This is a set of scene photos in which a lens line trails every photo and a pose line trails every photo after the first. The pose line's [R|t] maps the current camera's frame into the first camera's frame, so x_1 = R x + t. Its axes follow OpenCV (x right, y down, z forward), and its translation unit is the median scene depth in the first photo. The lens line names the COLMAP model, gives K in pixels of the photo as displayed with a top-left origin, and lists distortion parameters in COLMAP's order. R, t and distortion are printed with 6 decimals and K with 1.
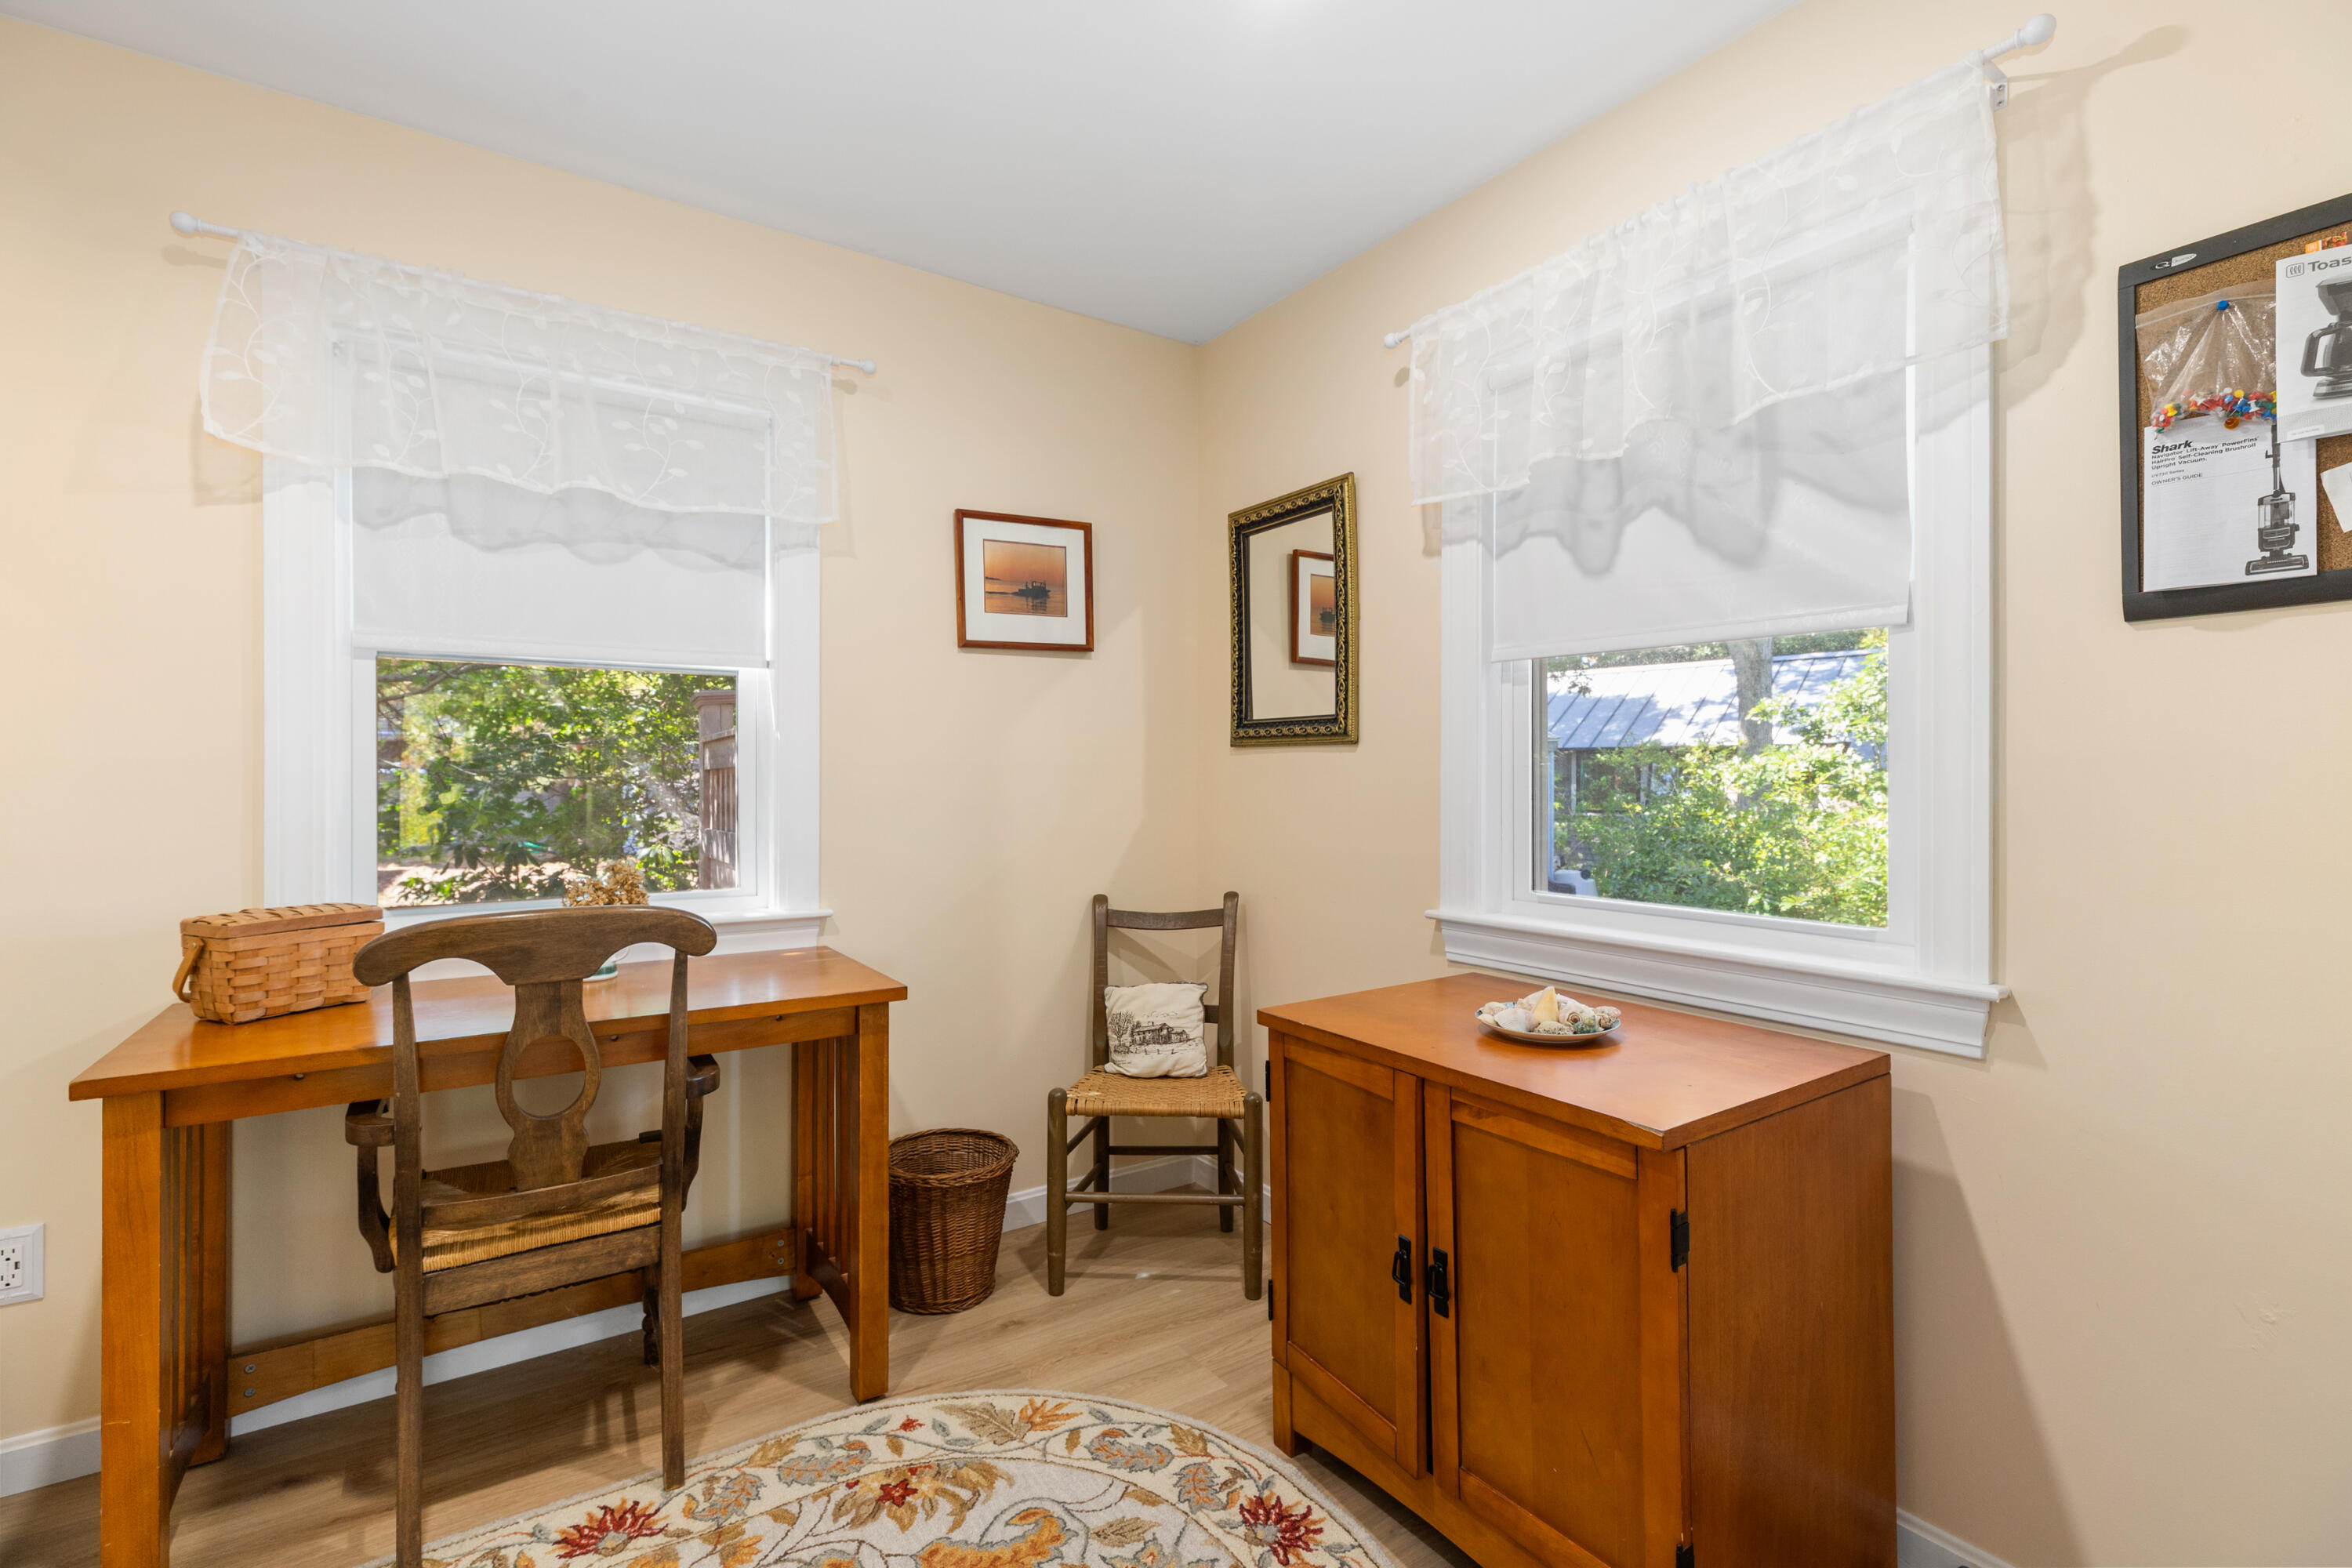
lens RADIAL K [[1048.1, 0, 1172.1], [0, 1048.1, 776.5], [0, 0, 1]] dist [0.004257, -0.000544]
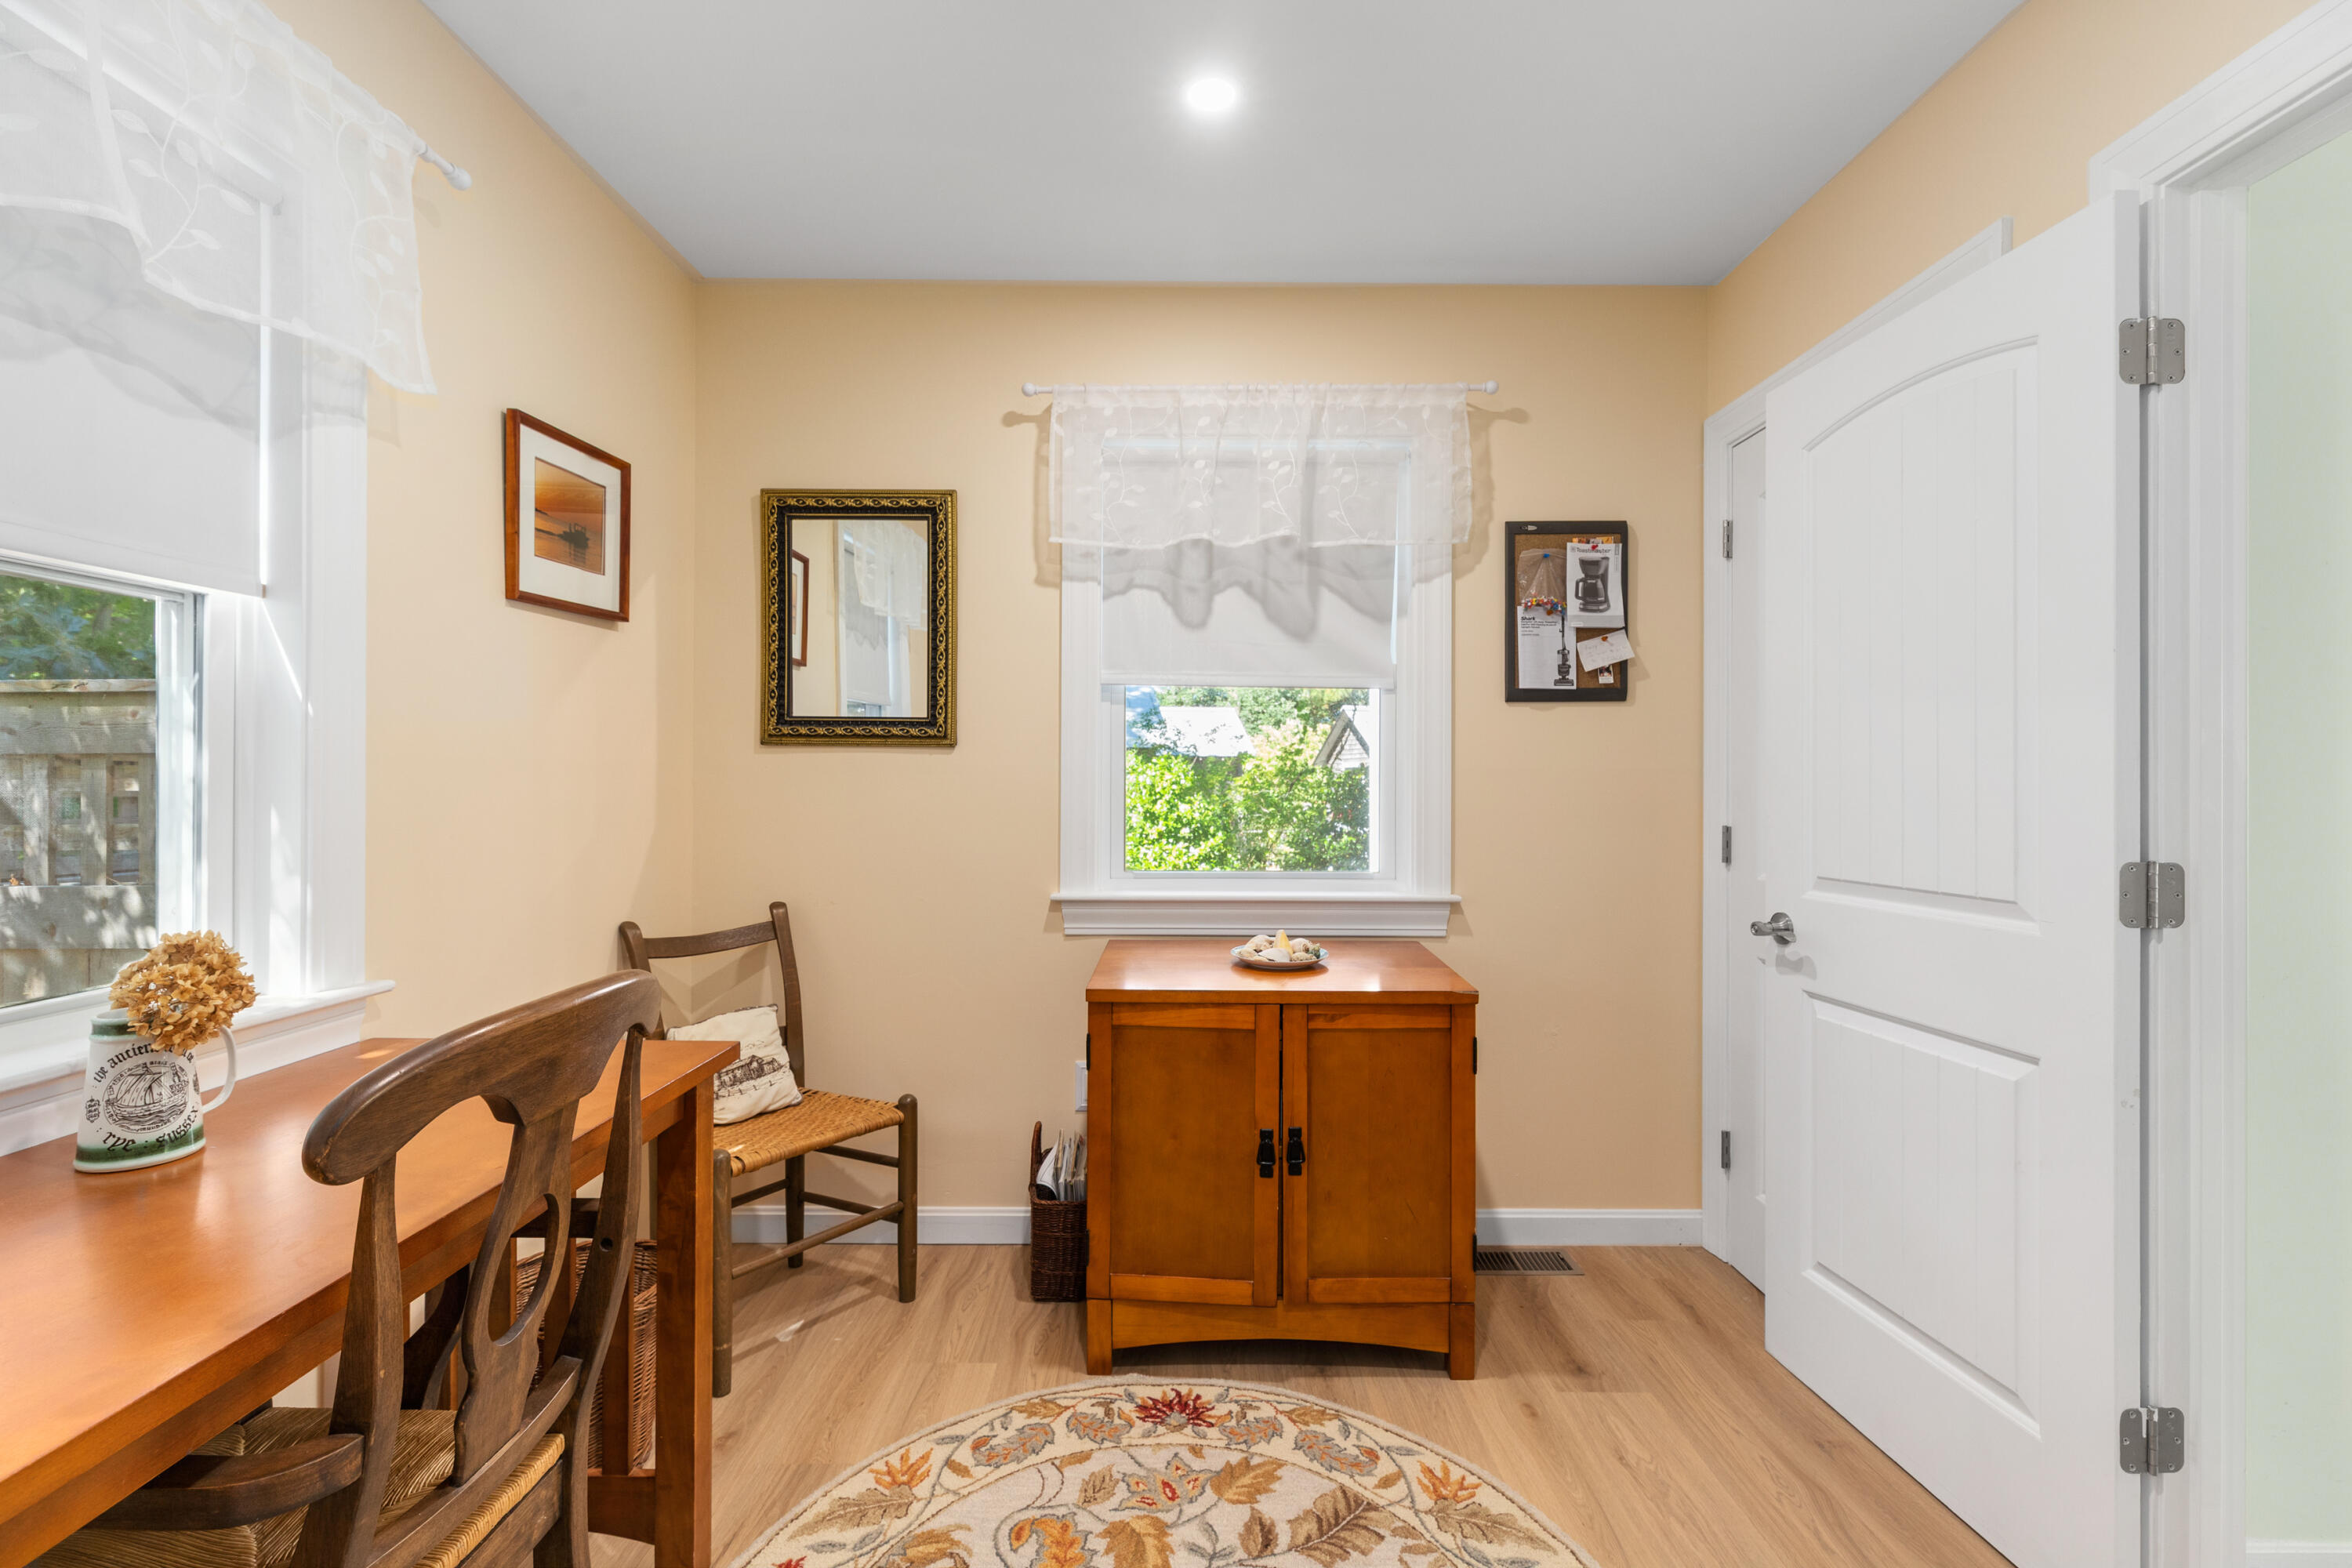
lens RADIAL K [[1048.1, 0, 1172.1], [0, 1048.1, 776.5], [0, 0, 1]] dist [0.004257, -0.000544]
pose [[0.562402, 0.002631, 0.826860, -0.769769], [-0.004678, 0.999989, -0.000001, -0.003009], [-0.826851, -0.003867, 0.562408, 0.295125]]
